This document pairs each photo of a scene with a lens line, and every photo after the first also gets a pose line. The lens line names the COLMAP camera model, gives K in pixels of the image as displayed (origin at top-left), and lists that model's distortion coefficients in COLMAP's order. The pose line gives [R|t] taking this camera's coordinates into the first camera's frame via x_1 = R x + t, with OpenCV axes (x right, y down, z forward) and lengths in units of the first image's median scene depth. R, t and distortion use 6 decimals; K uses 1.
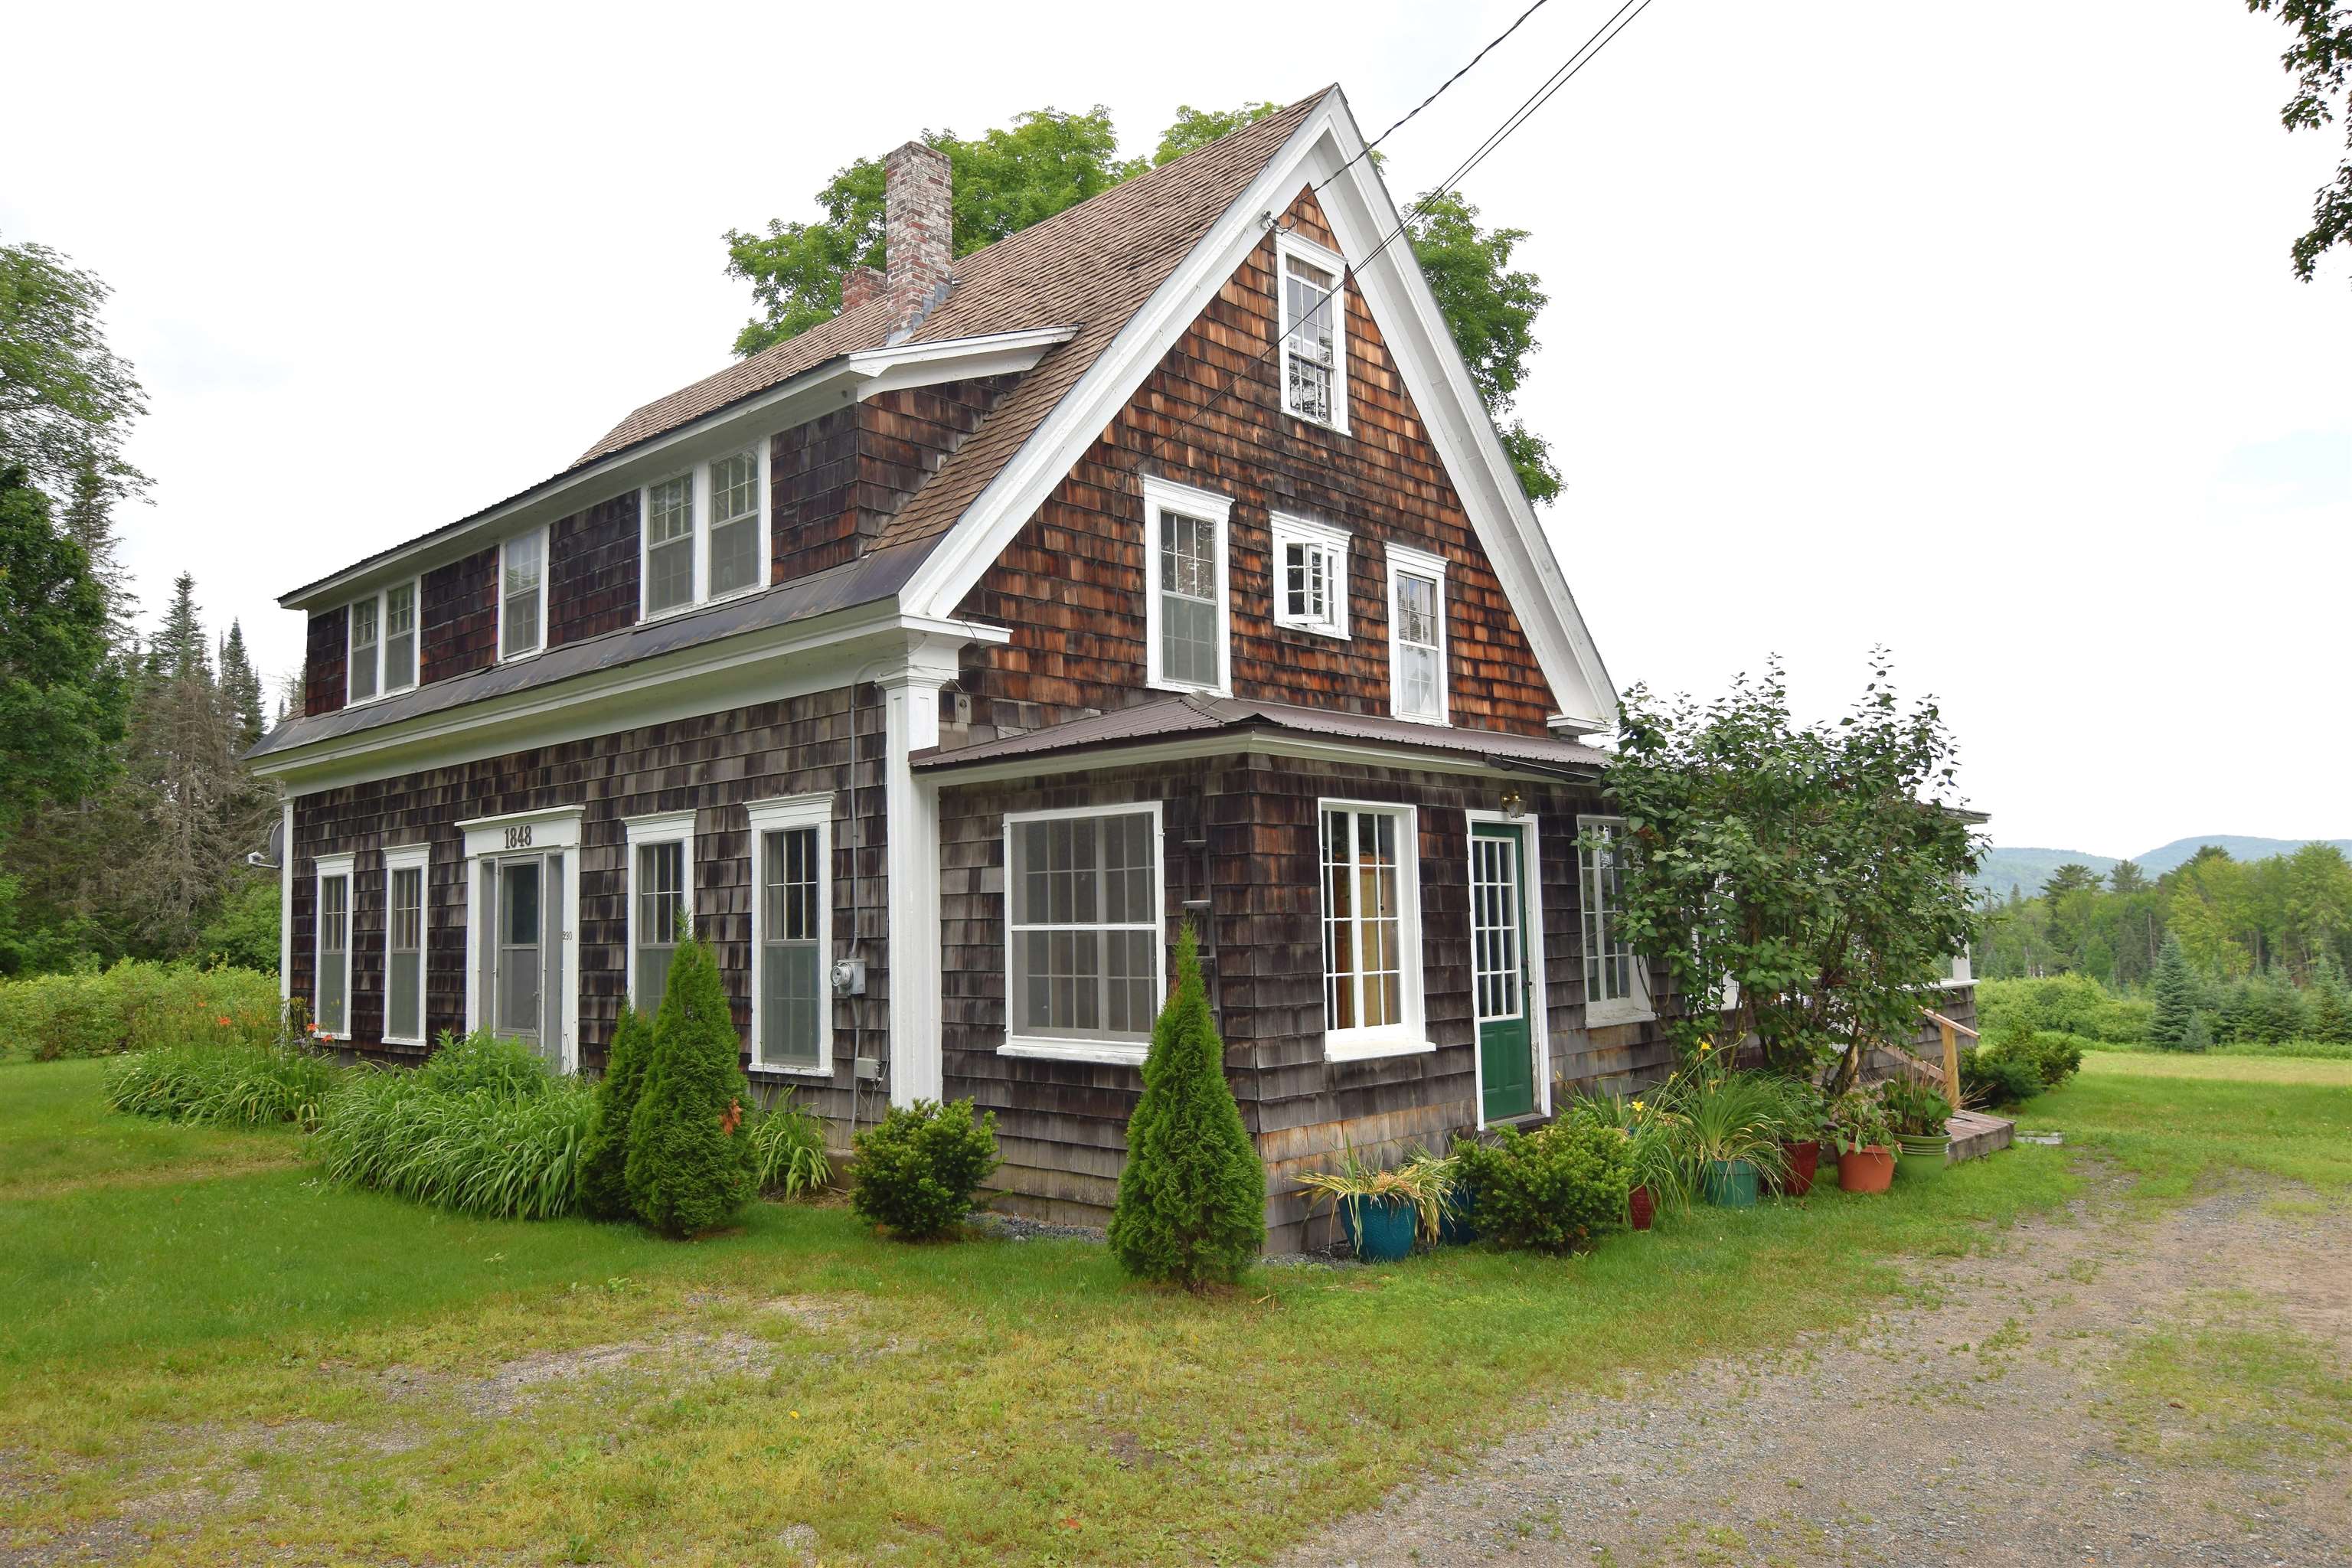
lens RADIAL K [[1601.3, 0, 1169.7], [0, 1601.3, 787.3], [0, 0, 1]] dist [0.003365, -0.021626]
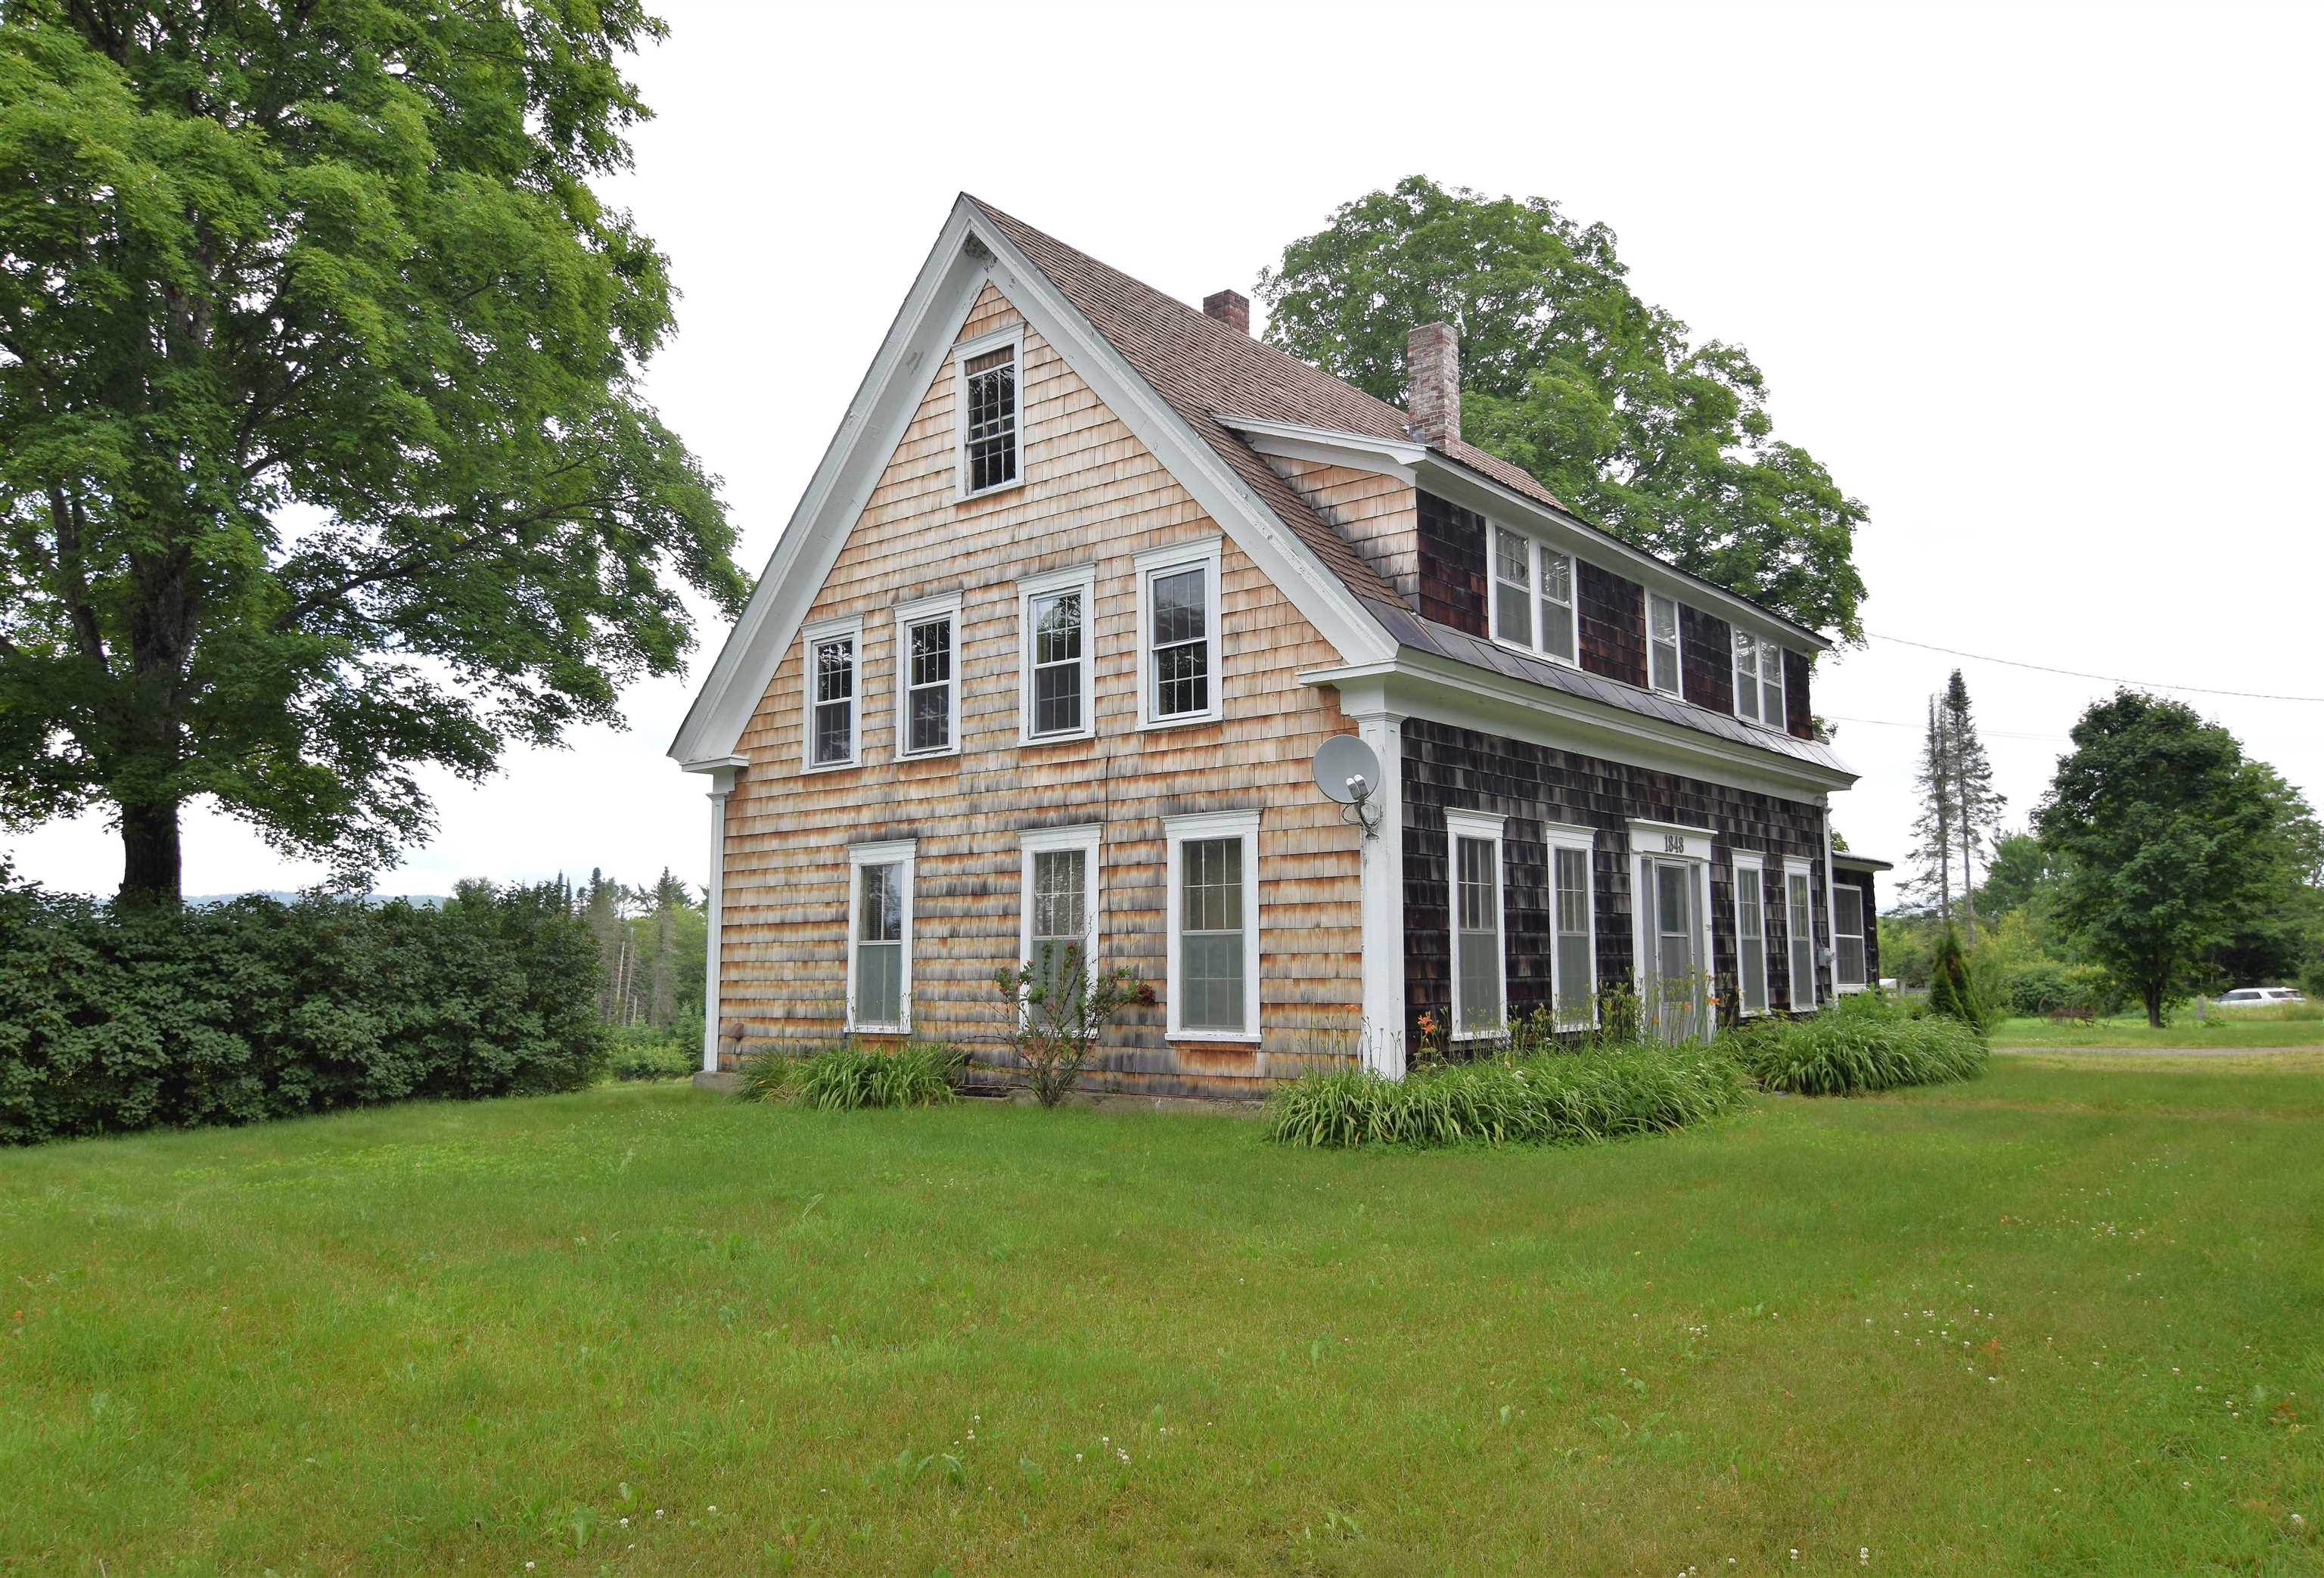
lens RADIAL K [[1667.2, 0, 1178.9], [0, 1667.2, 799.2], [0, 0, 1]] dist [-0.009814, -0.000817]
pose [[-0.080085, 0.122303, 0.989256, -1.707153], [-0.078471, 0.988590, -0.128574, 0.198110], [-0.993694, -0.087925, -0.069574, 1.533837]]
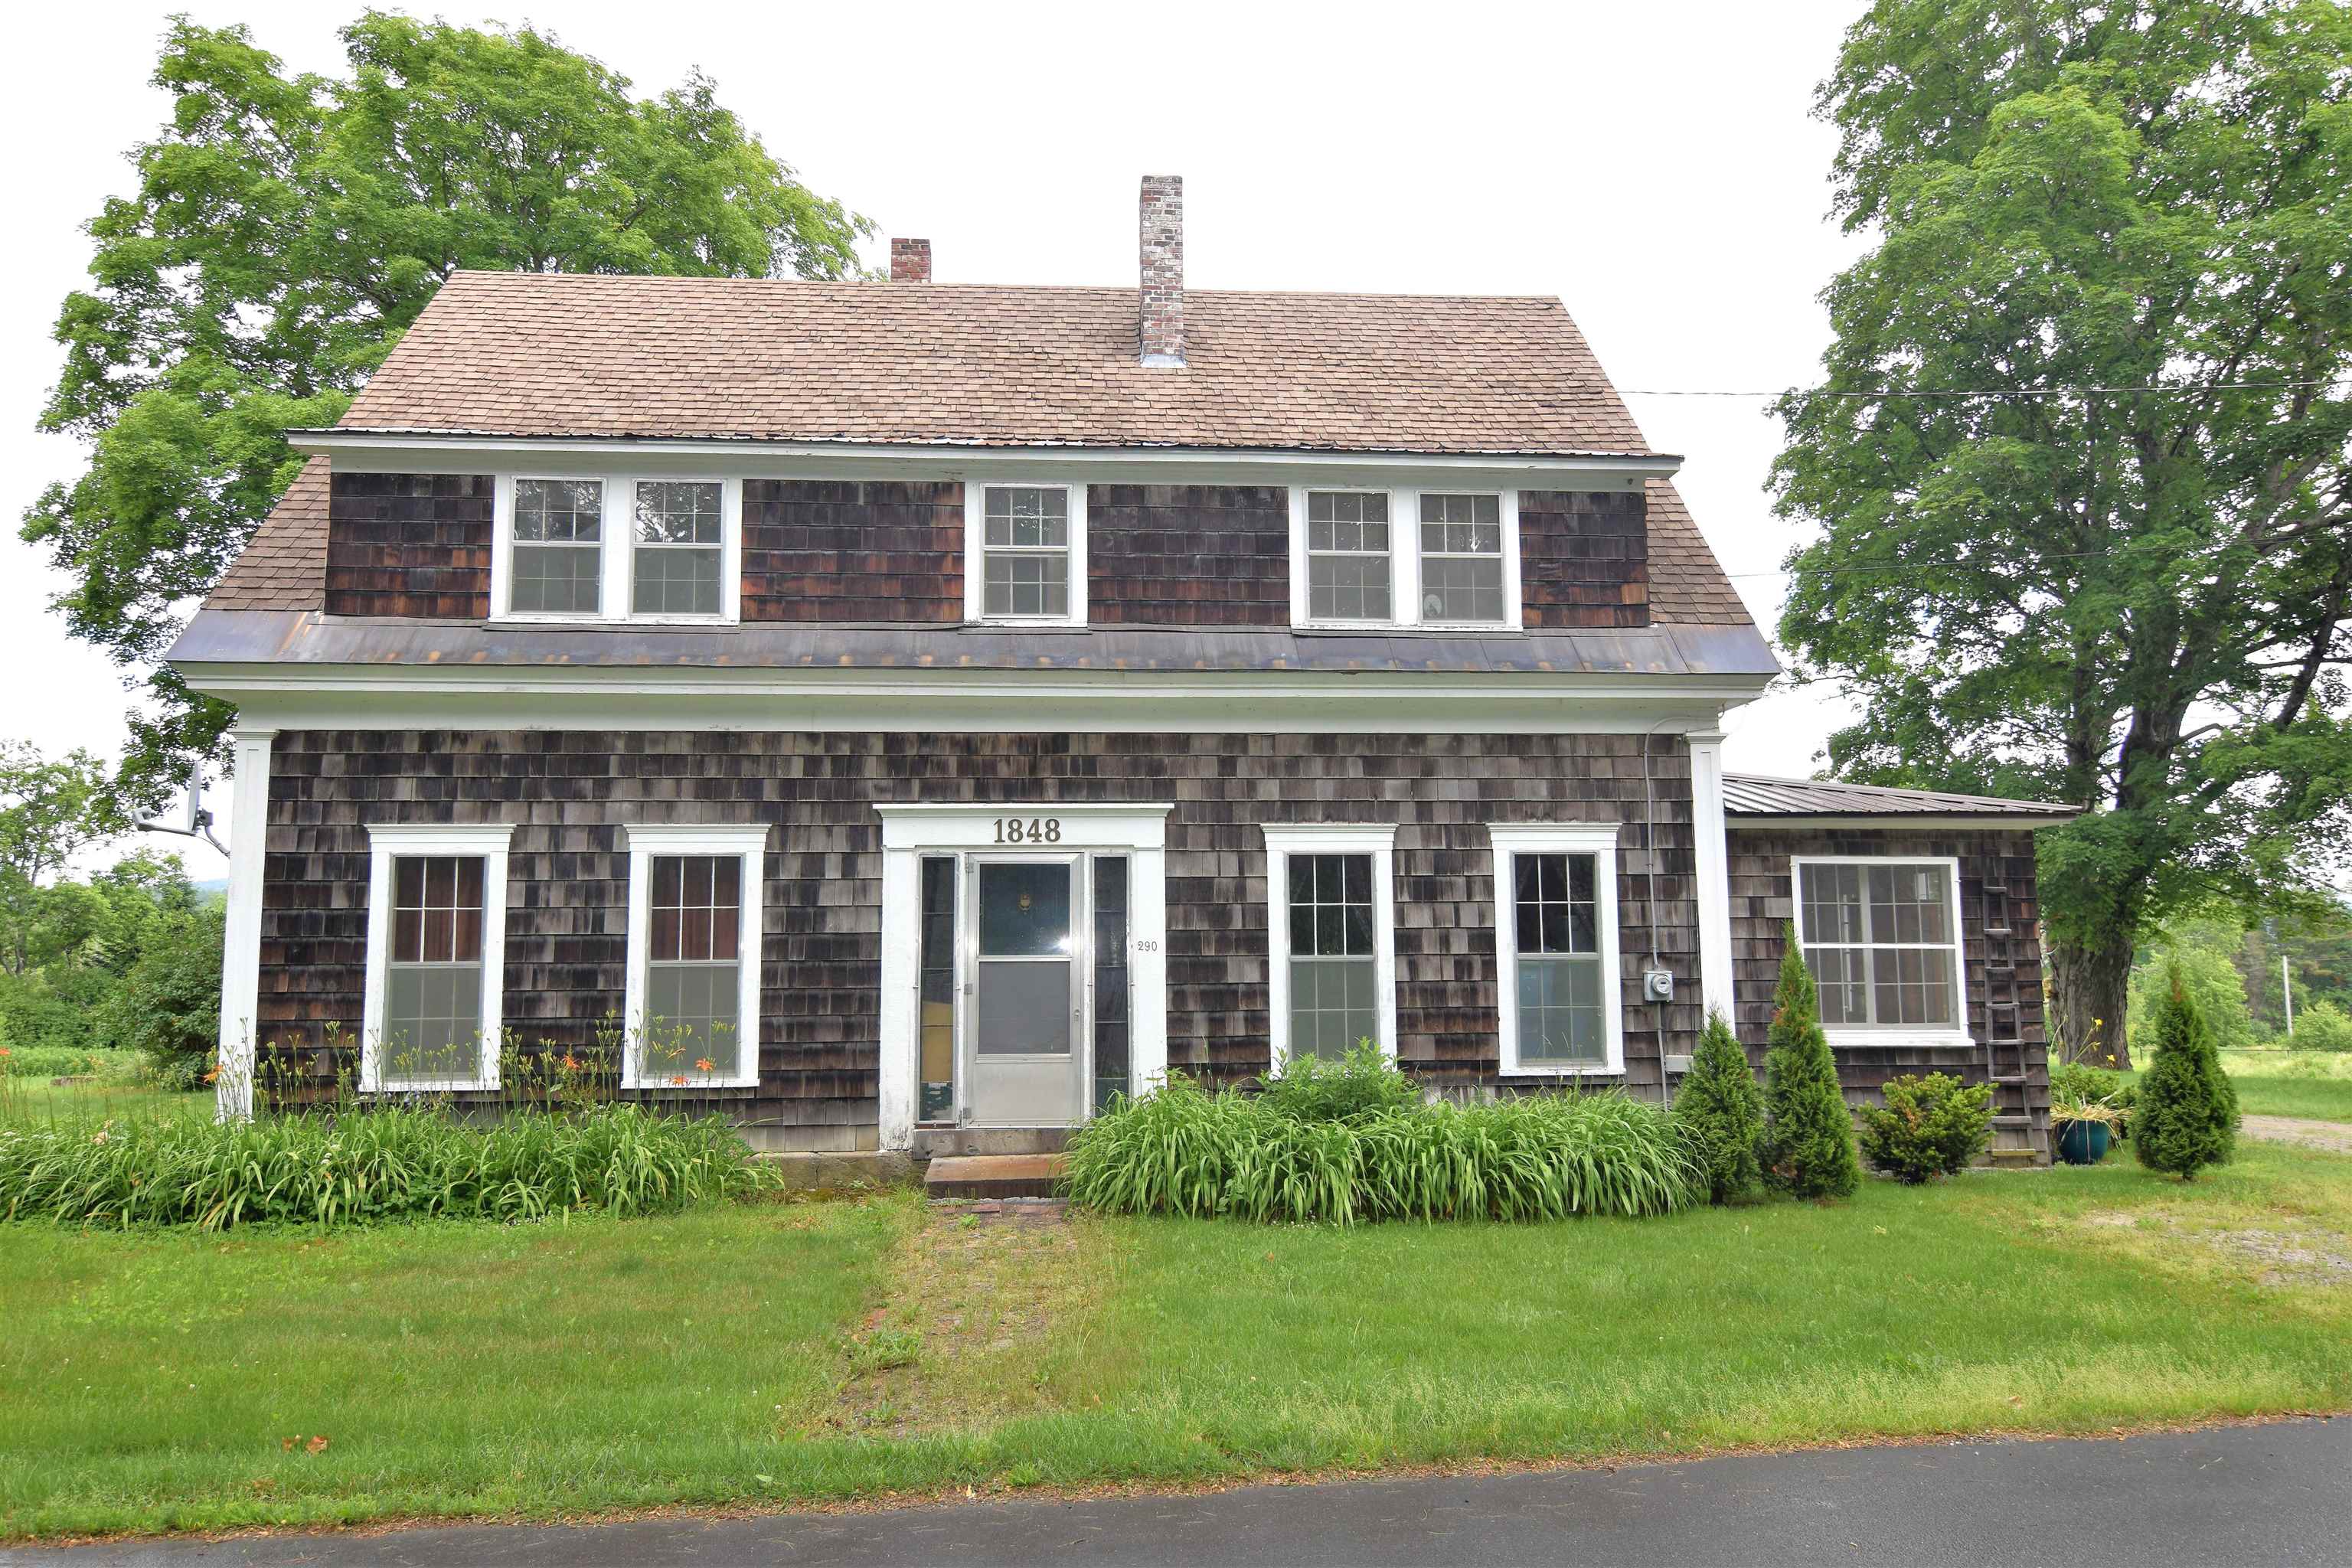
lens RADIAL K [[1651.3, 0, 1169.5], [0, 1651.3, 779.6], [0, 0, 1]] dist [0.005086, 0.000081]
pose [[0.679899, 0.098652, 0.726640, -1.055109], [-0.073313, 0.995089, -0.066501, 0.060279], [-0.729632, -0.008059, 0.683793, 0.350856]]
